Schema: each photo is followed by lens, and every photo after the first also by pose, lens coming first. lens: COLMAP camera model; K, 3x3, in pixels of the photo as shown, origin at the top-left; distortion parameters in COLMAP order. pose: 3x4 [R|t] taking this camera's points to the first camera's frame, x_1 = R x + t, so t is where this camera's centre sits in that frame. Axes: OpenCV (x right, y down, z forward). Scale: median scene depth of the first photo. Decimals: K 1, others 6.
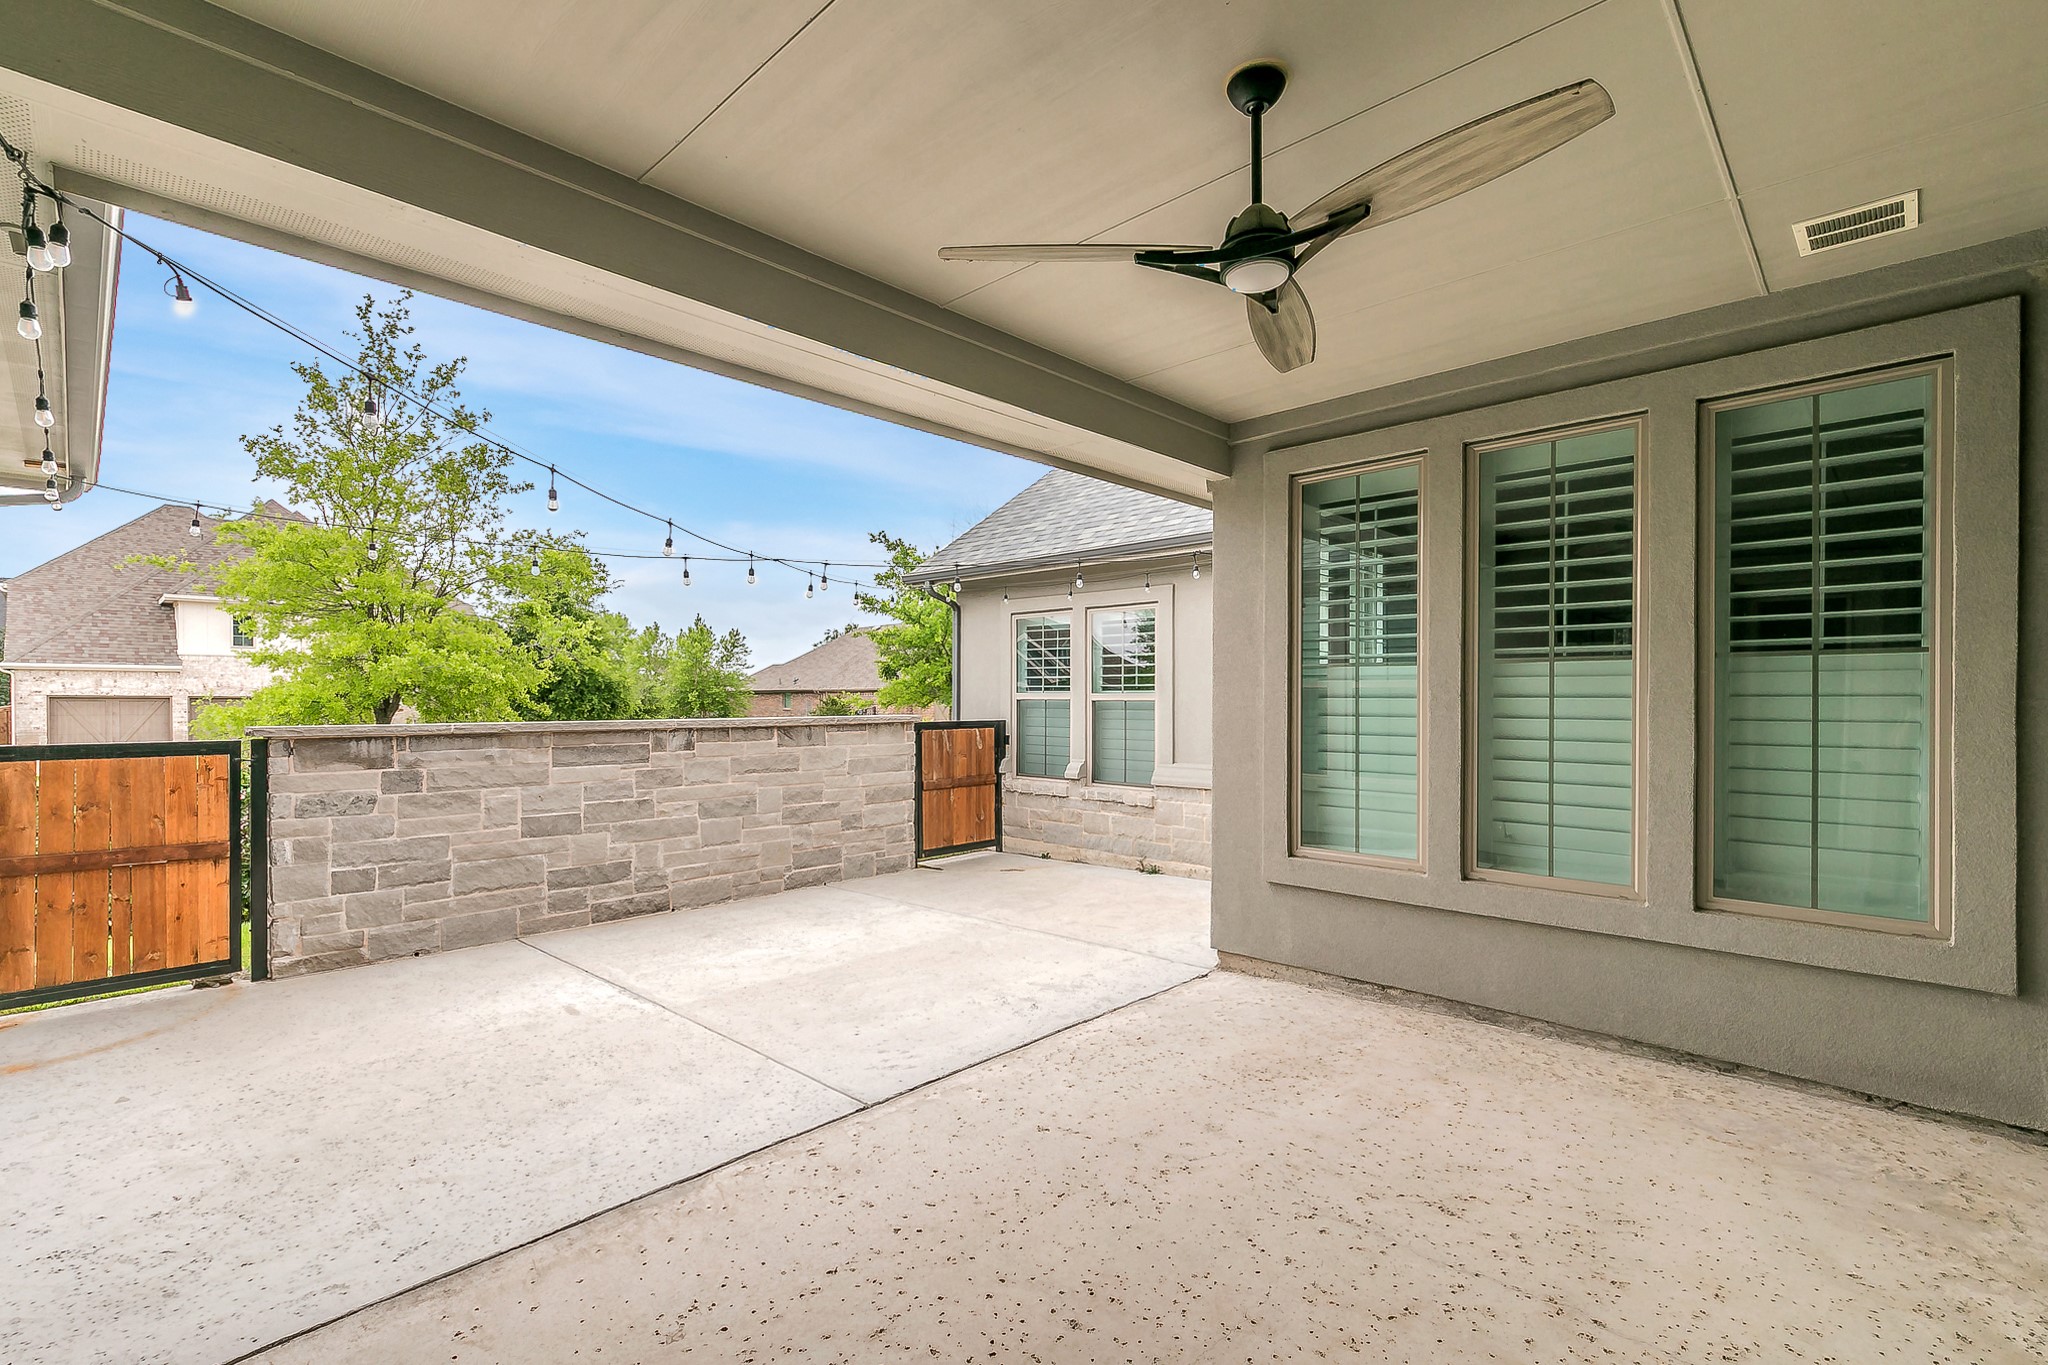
lens RADIAL K [[902.6, 0, 1022.5], [0, 902.6, 697.7], [0, 0, 1]] dist [0.001256, 0.000399]
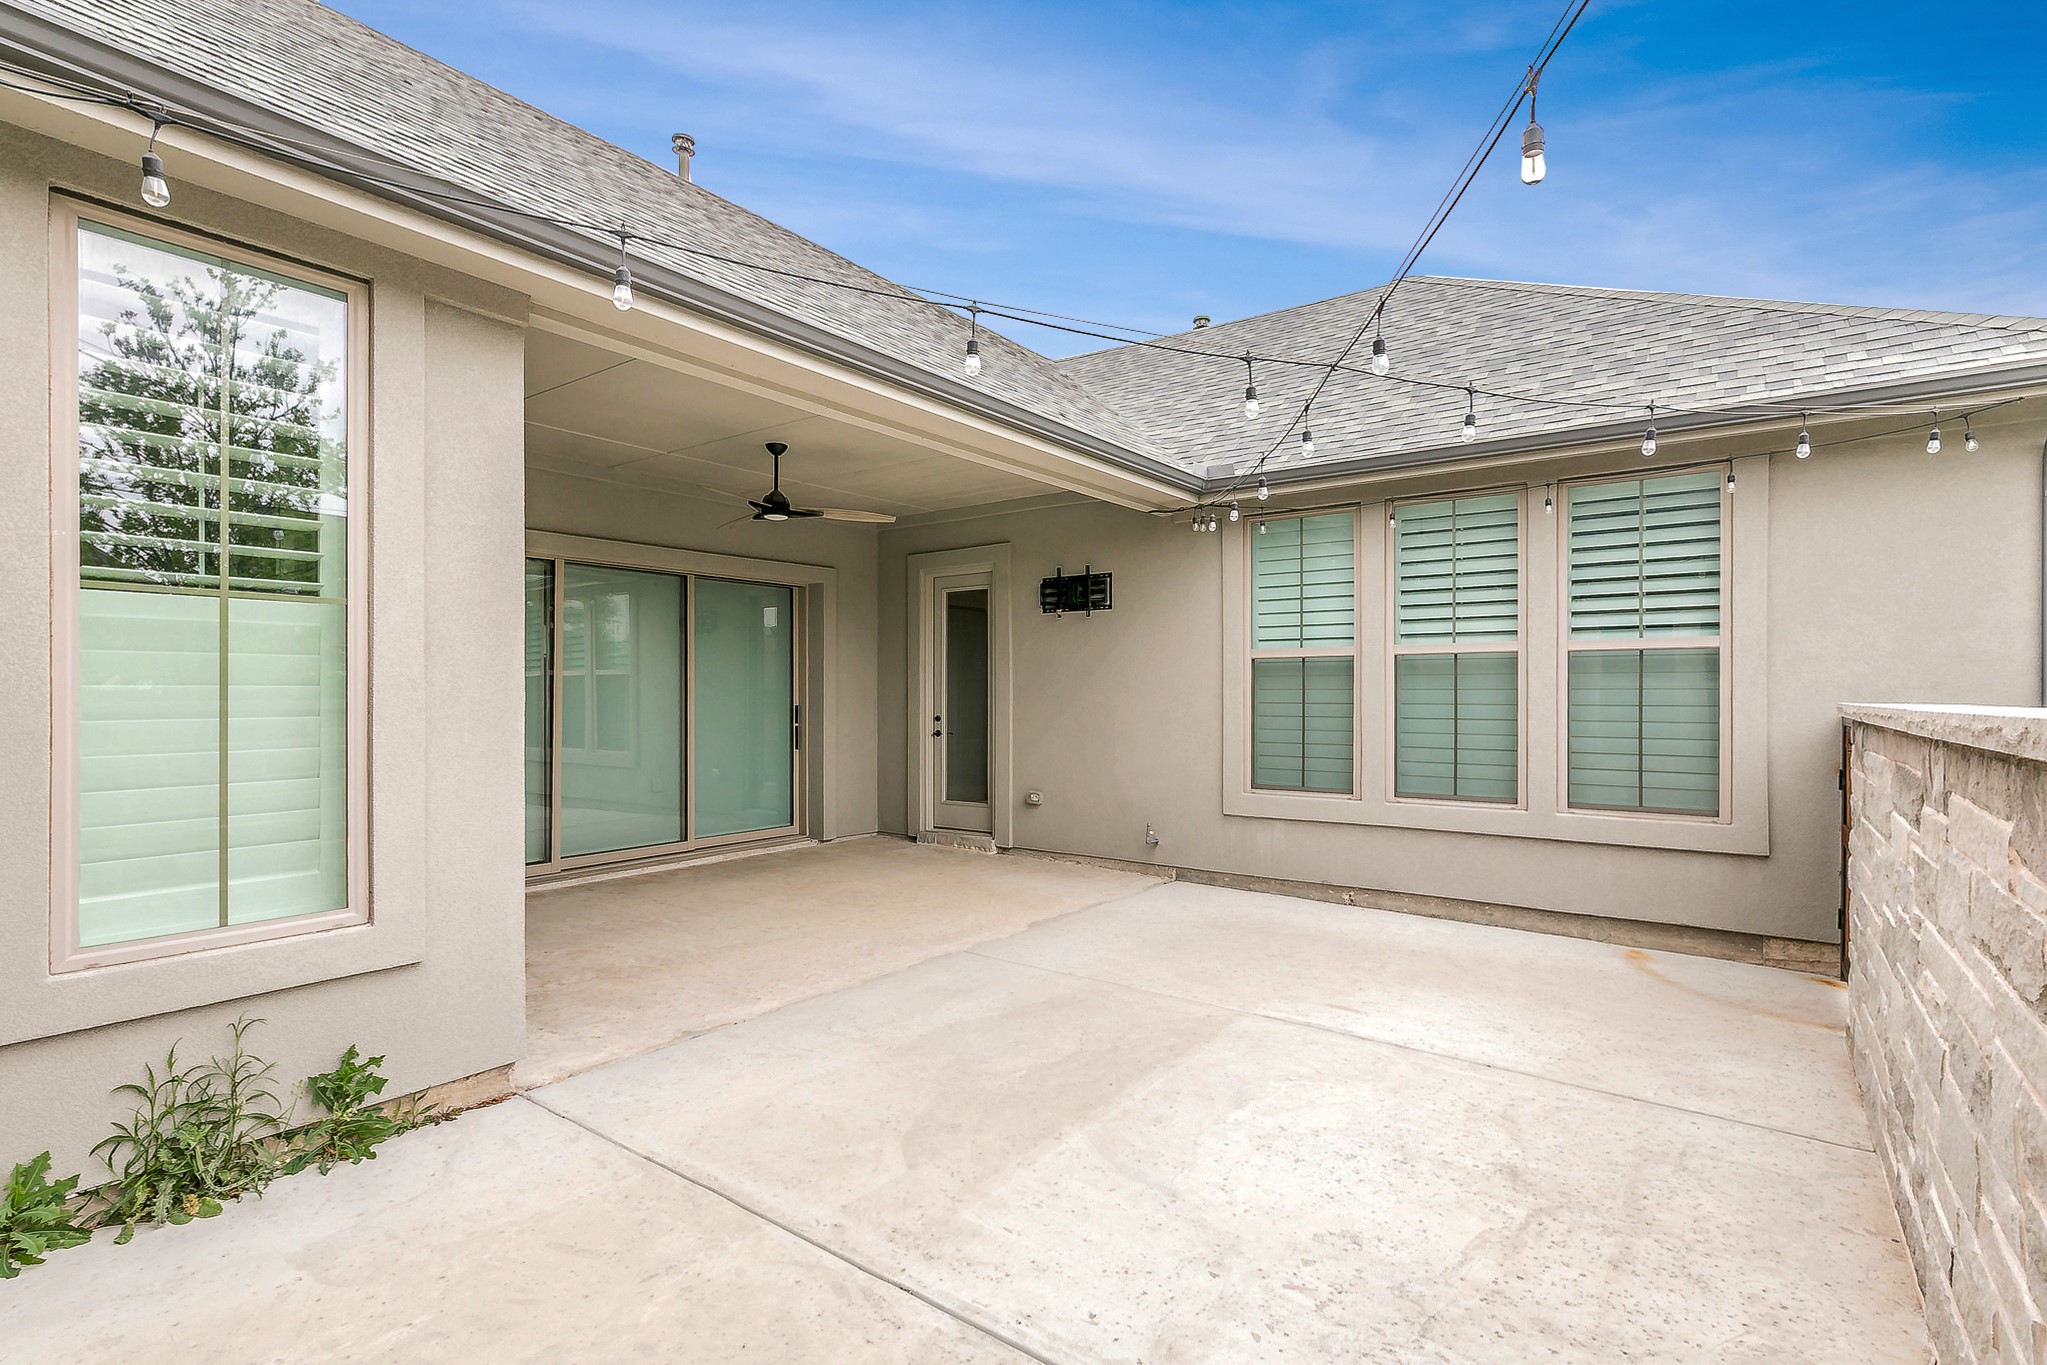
lens RADIAL K [[970.6, 0, 1032.2], [0, 970.6, 686.2], [0, 0, 1]] dist [0.011137, -0.000990]
pose [[-0.991713, -0.002326, -0.128450, -0.045903], [-0.000863, 0.999934, -0.011438, 0.024957], [0.128468, -0.011232, -0.991650, 1.532331]]
